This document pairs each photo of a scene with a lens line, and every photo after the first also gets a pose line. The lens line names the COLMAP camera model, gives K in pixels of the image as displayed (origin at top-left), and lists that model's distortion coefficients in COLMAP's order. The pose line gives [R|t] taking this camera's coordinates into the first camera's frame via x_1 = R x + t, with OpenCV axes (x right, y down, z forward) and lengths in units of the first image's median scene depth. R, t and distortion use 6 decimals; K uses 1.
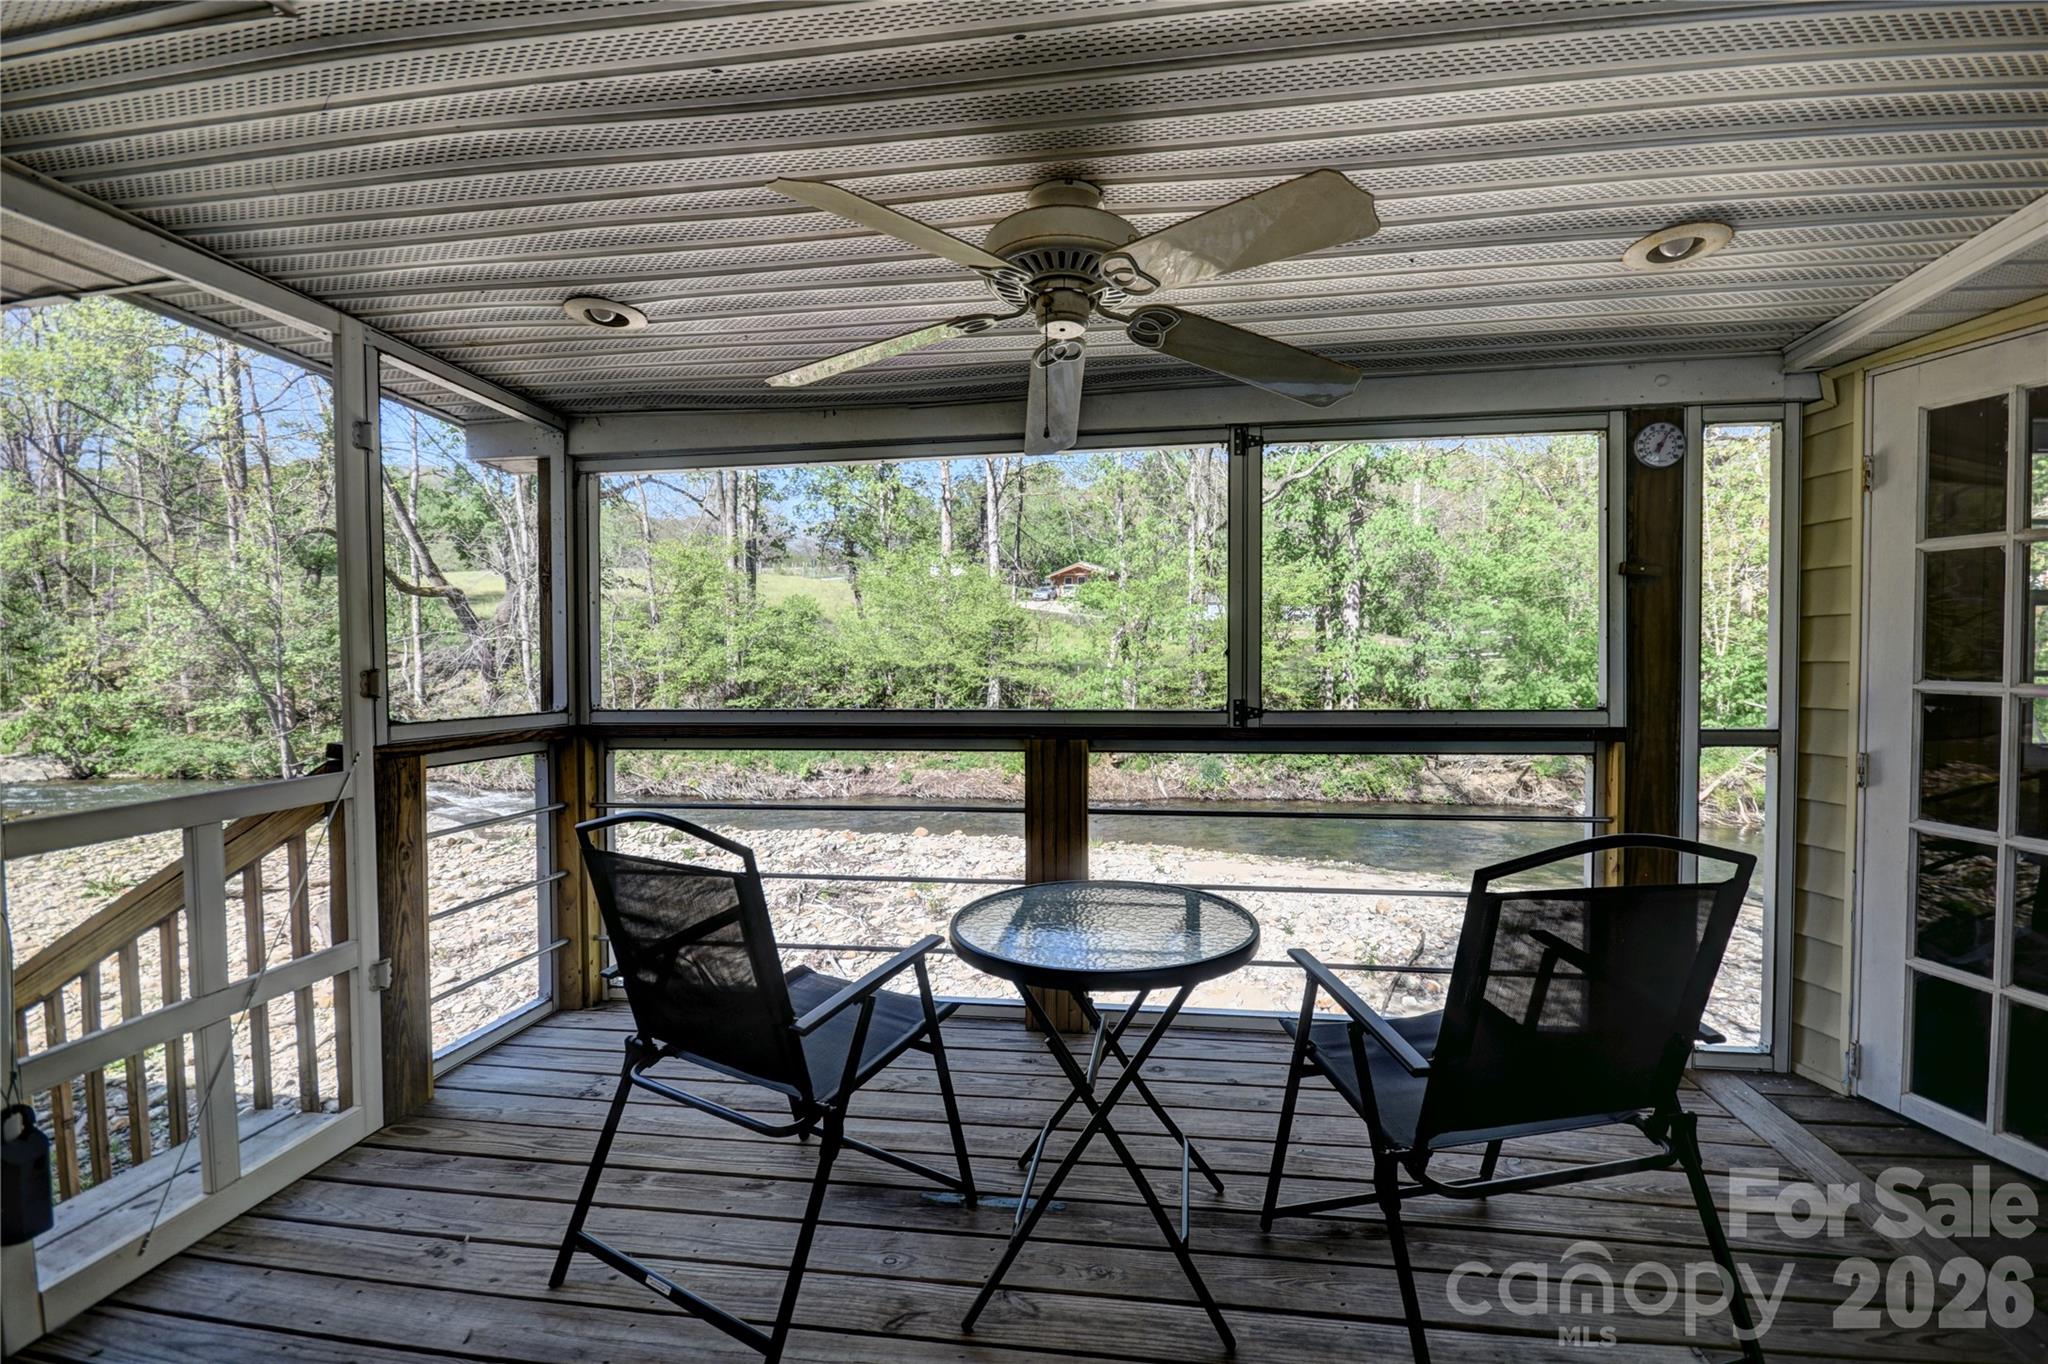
lens RADIAL K [[895.8, 0, 1026.7], [0, 895.8, 679.4], [0, 0, 1]] dist [0.016875, -0.011948]
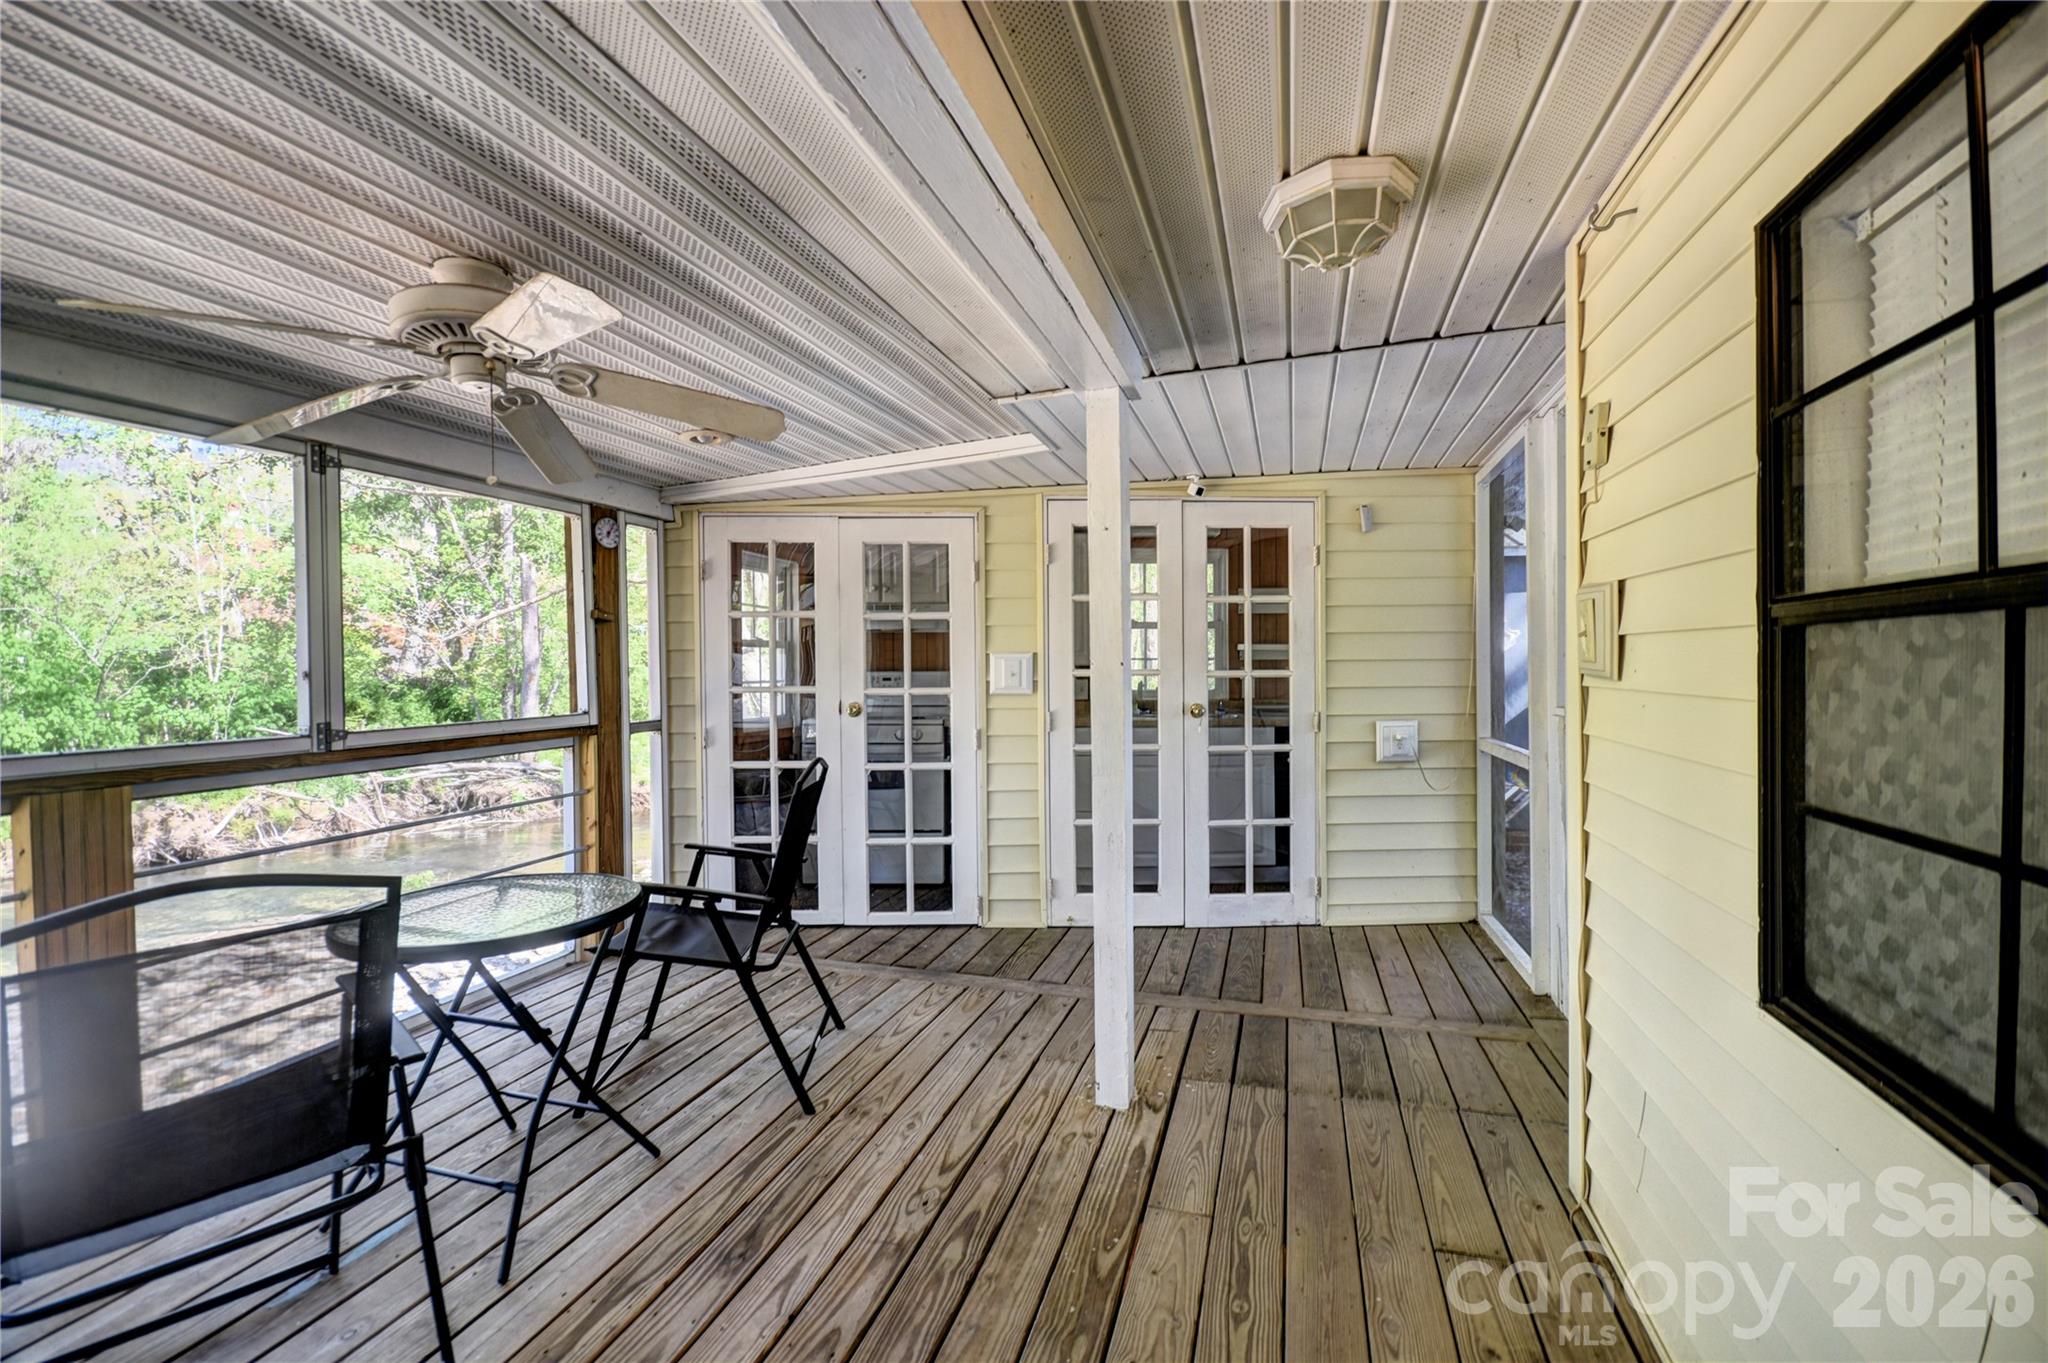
lens RADIAL K [[895.8, 0, 1026.7], [0, 895.8, 678.9], [0, 0, 1]] dist [0.016875, -0.011948]
pose [[0.148224, -0.011007, 0.988893, -0.667059], [0.039956, 0.999188, 0.005132, 0.000444], [-0.988146, 0.038751, 0.148543, 0.107686]]
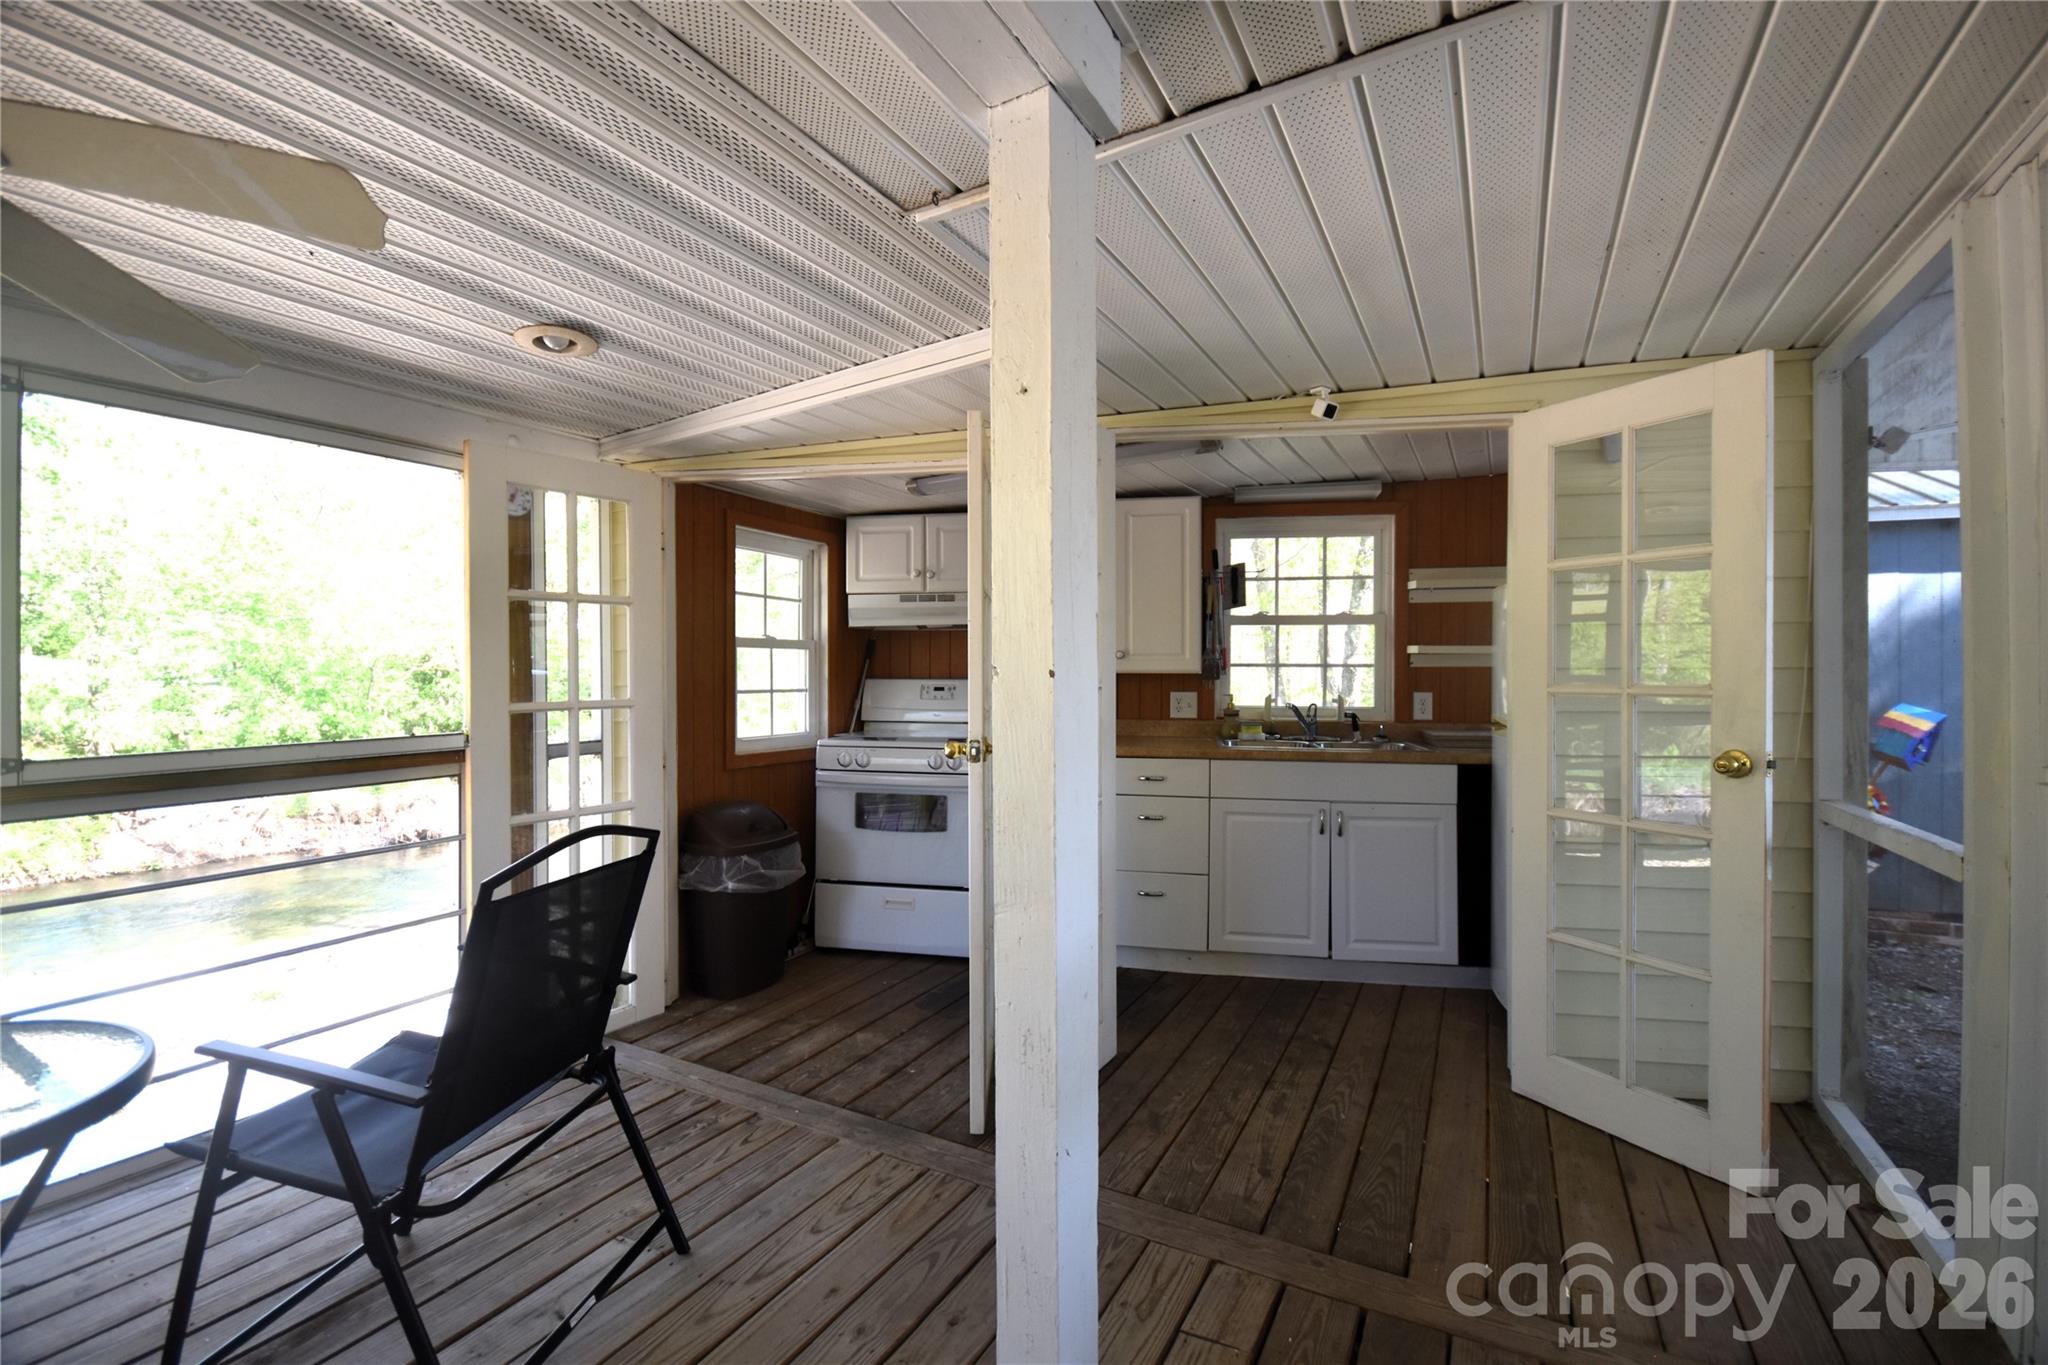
lens RADIAL K [[895.8, 0, 1026.7], [0, 895.8, 679.9], [0, 0, 1]] dist [0.016875, -0.011948]
pose [[0.343492, -0.004473, 0.939145, -0.163053], [0.031287, 0.999488, -0.006683, -0.000980], [-0.938634, 0.031679, 0.343456, 0.011584]]
